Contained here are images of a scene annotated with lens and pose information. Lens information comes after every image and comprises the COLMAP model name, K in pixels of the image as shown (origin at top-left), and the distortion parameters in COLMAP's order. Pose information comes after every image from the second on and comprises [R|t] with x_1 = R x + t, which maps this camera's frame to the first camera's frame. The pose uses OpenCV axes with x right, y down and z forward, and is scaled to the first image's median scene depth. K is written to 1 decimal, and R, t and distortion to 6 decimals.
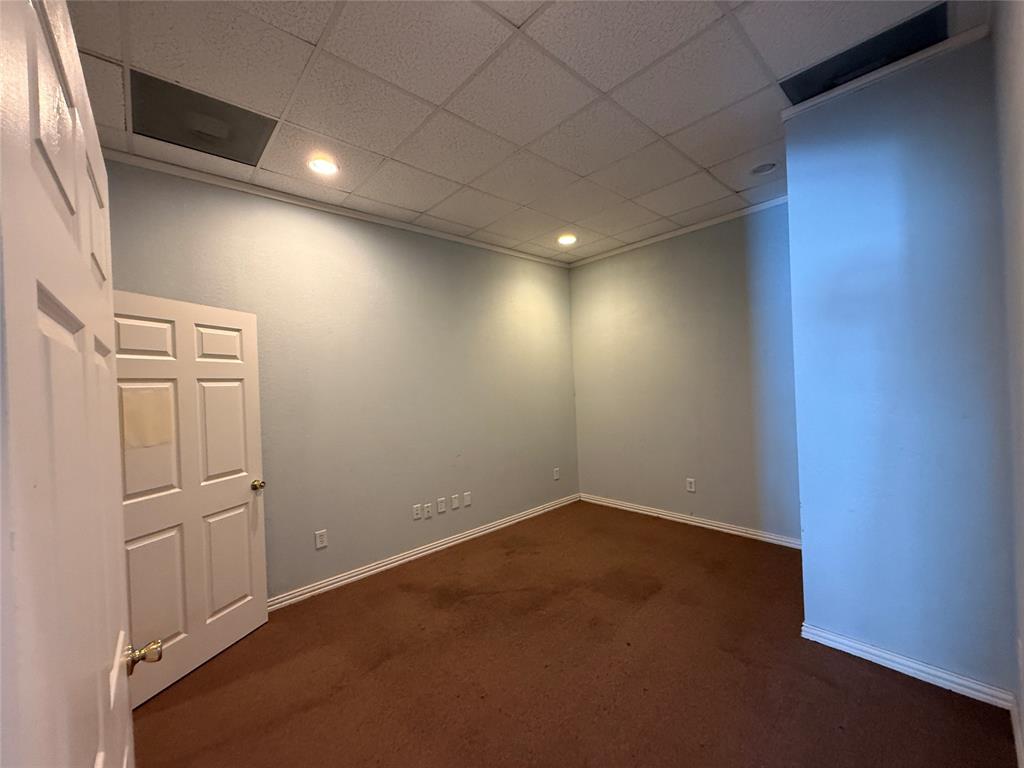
lens RADIAL K [[405.1, 0, 508.6], [0, 405.1, 386.0], [0, 0, 1]] dist [0.002601, -0.000593]
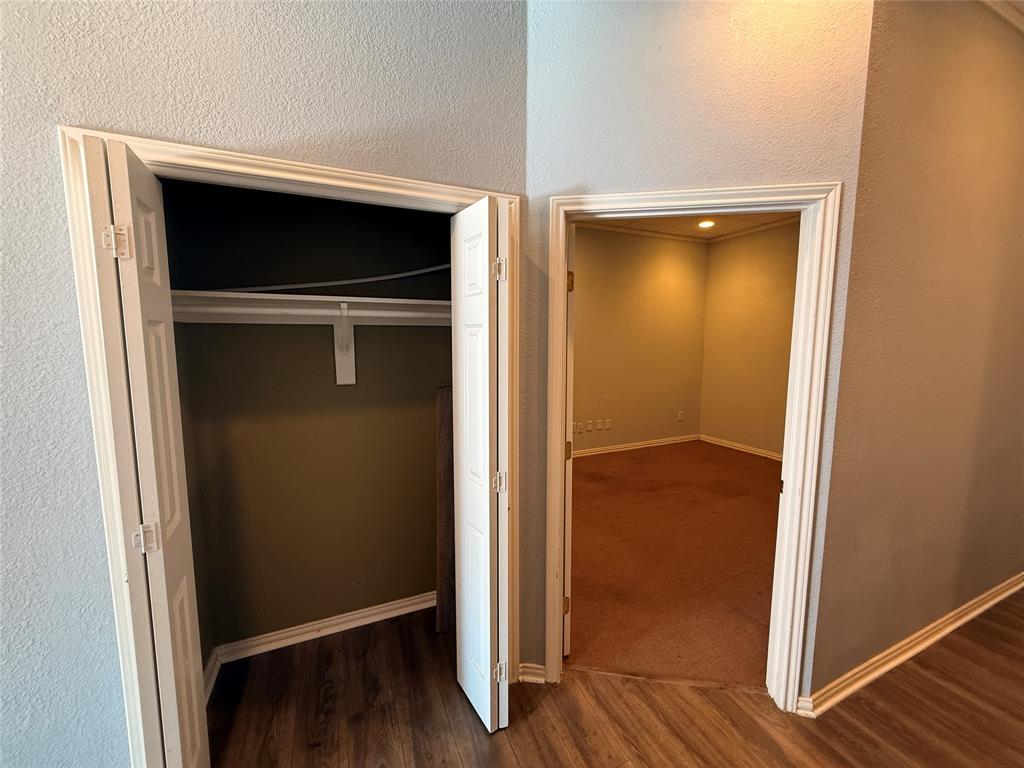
lens RADIAL K [[405.1, 0, 512.7], [0, 405.1, 382.4], [0, 0, 1]] dist [0.002601, -0.000593]
pose [[0.952431, 0.076360, -0.295032, -0.013841], [-0.043601, 0.992284, 0.116069, -0.007712], [0.301618, -0.097684, 0.948411, -0.373281]]
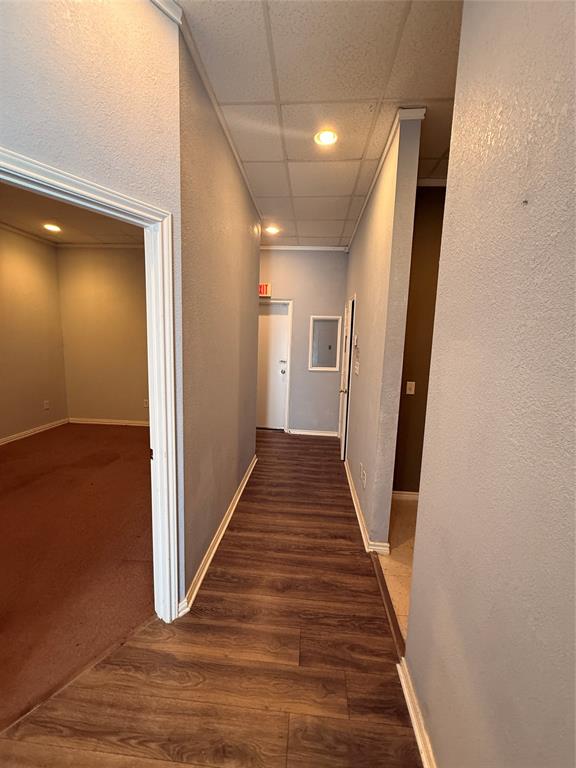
lens RADIAL K [[303.8, 0, 285.9], [0, 303.8, 382.6], [0, 0, 1]] dist [0.002601, -0.000593]
pose [[0.719578, -0.025758, 0.693934, -0.008639], [-0.061233, 0.993065, 0.100357, -0.004972], [-0.691707, -0.114706, 0.713011, -0.291677]]
